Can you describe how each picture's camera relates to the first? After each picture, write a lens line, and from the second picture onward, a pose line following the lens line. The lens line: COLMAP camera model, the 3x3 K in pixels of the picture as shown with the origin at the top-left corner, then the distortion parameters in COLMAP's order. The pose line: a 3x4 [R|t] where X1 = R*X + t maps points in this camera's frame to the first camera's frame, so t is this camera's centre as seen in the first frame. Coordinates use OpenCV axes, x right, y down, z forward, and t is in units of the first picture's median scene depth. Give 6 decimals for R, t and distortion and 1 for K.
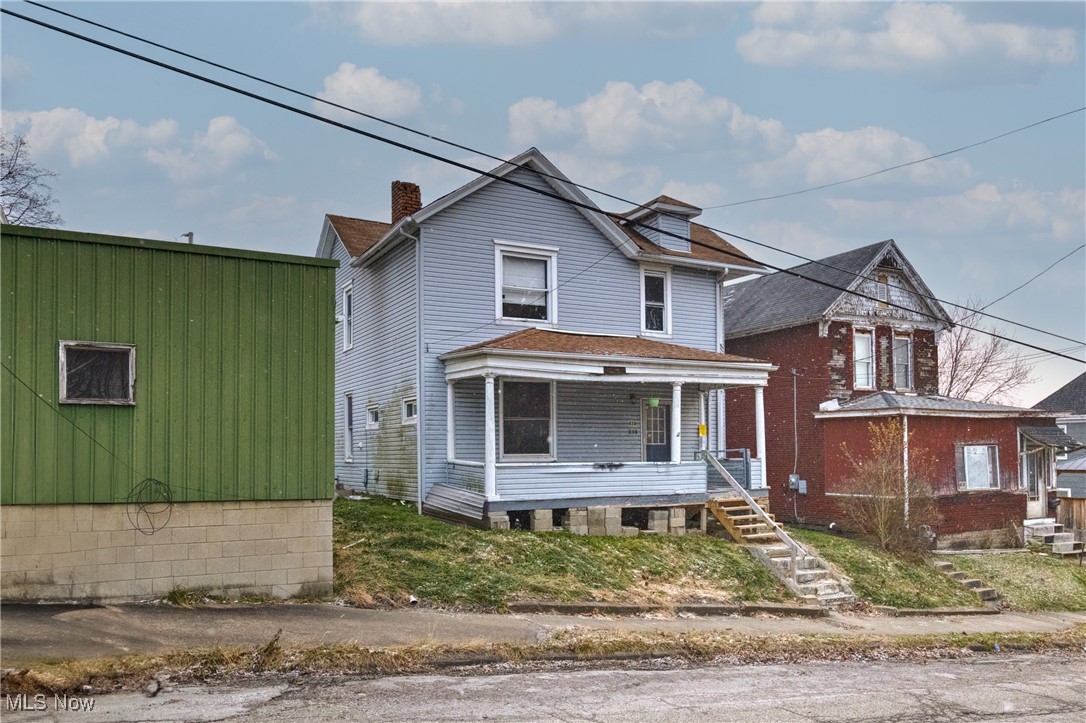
lens RADIAL K [[675.9, 0, 565.6], [0, 675.9, 331.6], [0, 0, 1]] dist [0.001629, -0.006888]
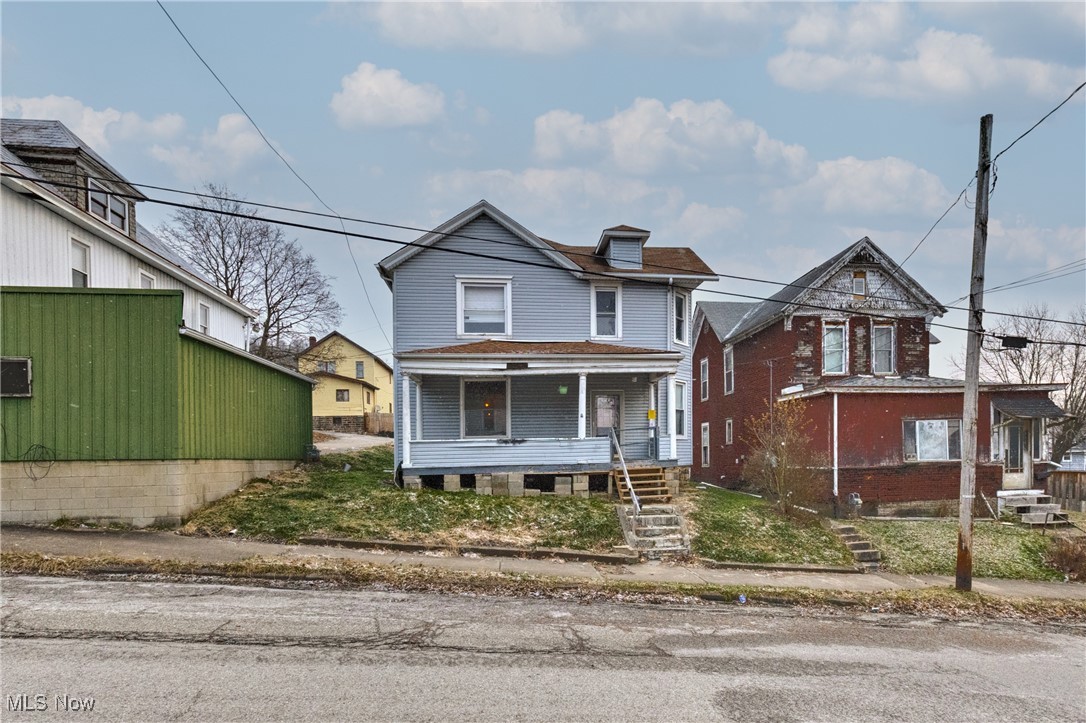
lens RADIAL K [[503.4, 0, 571.2], [0, 503.4, 371.1], [0, 0, 1]] dist [-0.001789, 0.001249]
pose [[0.955973, -0.064935, -0.286181, 0.414584], [0.071323, 0.997382, 0.011942, 0.060568], [0.284656, -0.031828, 0.958101, 0.127980]]
